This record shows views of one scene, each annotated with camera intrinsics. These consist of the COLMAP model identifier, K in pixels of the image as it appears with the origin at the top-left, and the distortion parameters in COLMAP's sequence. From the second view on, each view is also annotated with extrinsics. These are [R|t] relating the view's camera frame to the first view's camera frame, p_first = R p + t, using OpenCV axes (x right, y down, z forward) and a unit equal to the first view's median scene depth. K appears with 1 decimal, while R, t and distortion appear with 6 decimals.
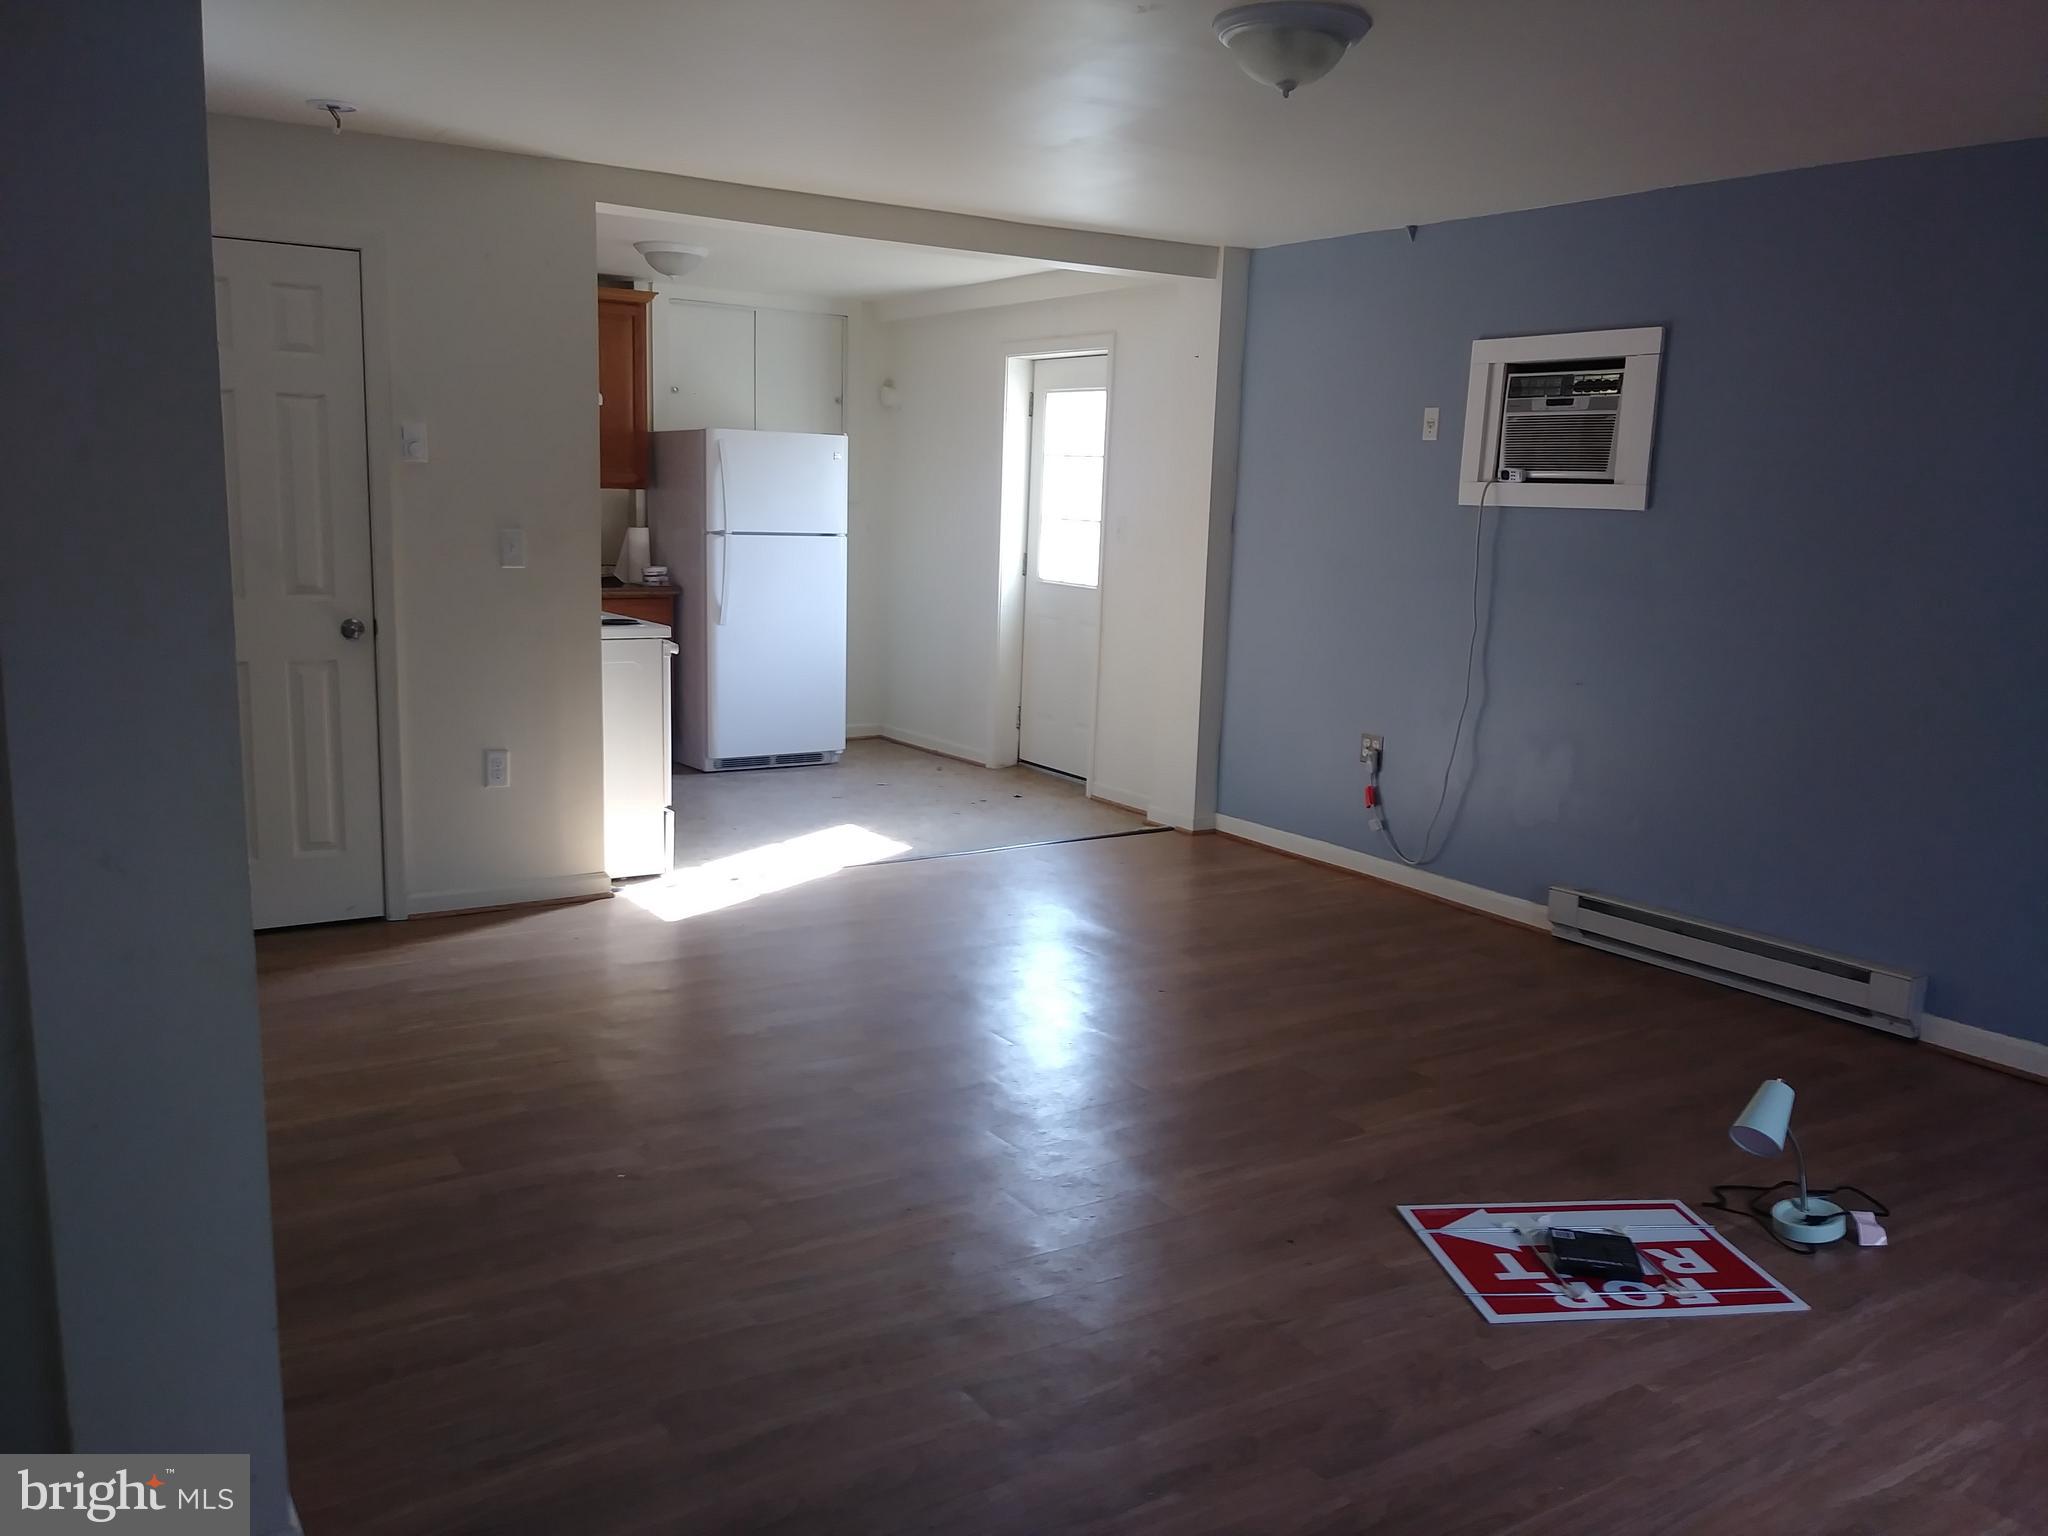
lens RADIAL K [[1660.2, 0, 1038.6], [0, 1660.2, 783.8], [0, 0, 1]] dist [0.027016, -0.060045]
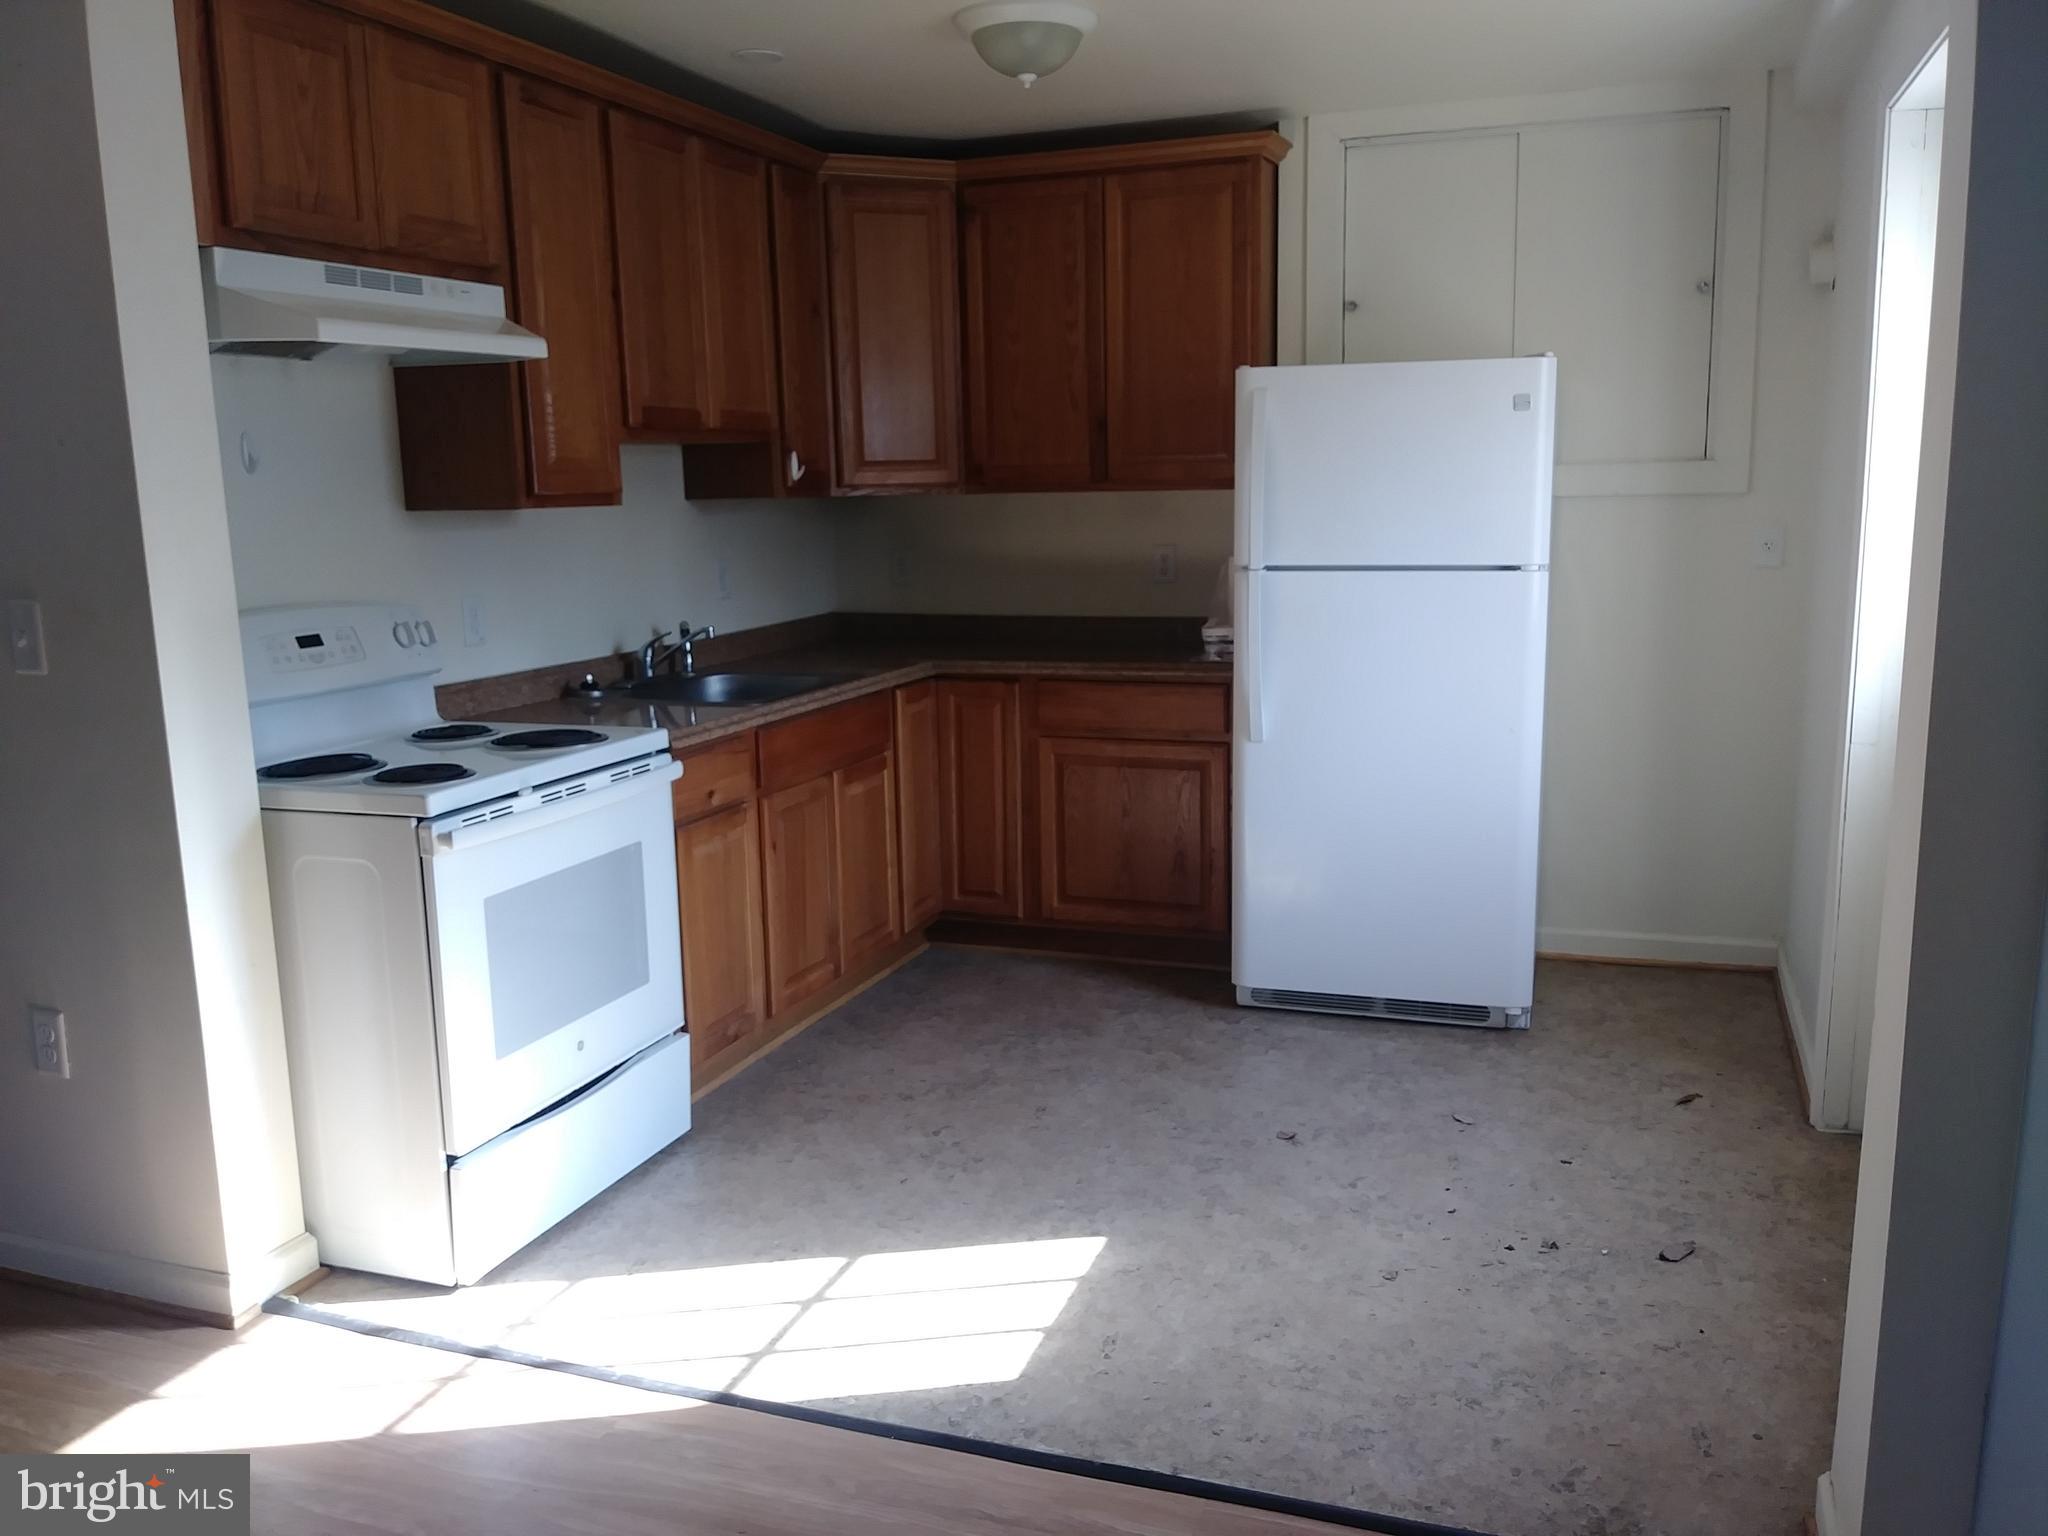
lens RADIAL K [[1660.2, 0, 986.8], [0, 1660.2, 768.4], [0, 0, 1]] dist [0.027016, -0.060045]
pose [[0.580793, 0.096684, -0.808289, 0.182510], [-0.102282, 0.993720, 0.045370, -0.100563], [0.807600, 0.056323, 0.587035, 0.611399]]
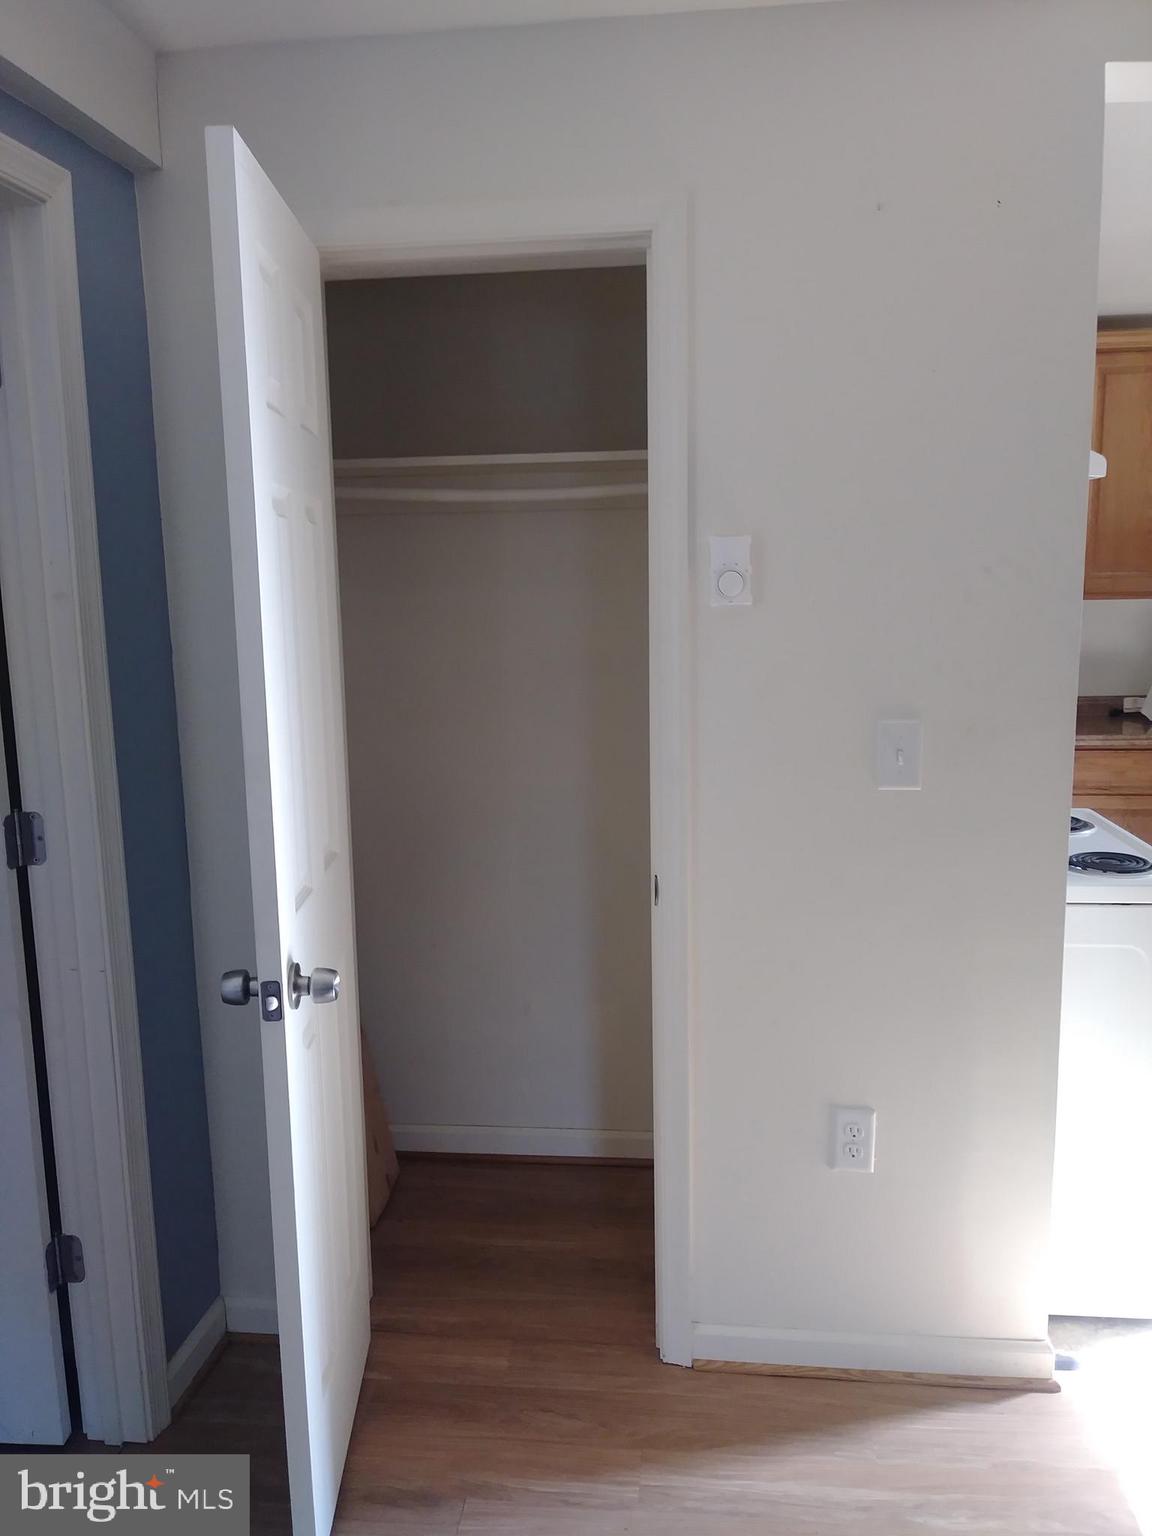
lens RADIAL K [[1245.1, 0, 549.1], [0, 1245.1, 747.4], [0, 0, 1]] dist [0.027016, -0.060045]
pose [[0.760016, 0.050604, -0.647931, -0.090859], [-0.075017, 0.997131, -0.010117, -0.085168], [0.645560, 0.056295, 0.761632, 0.400706]]
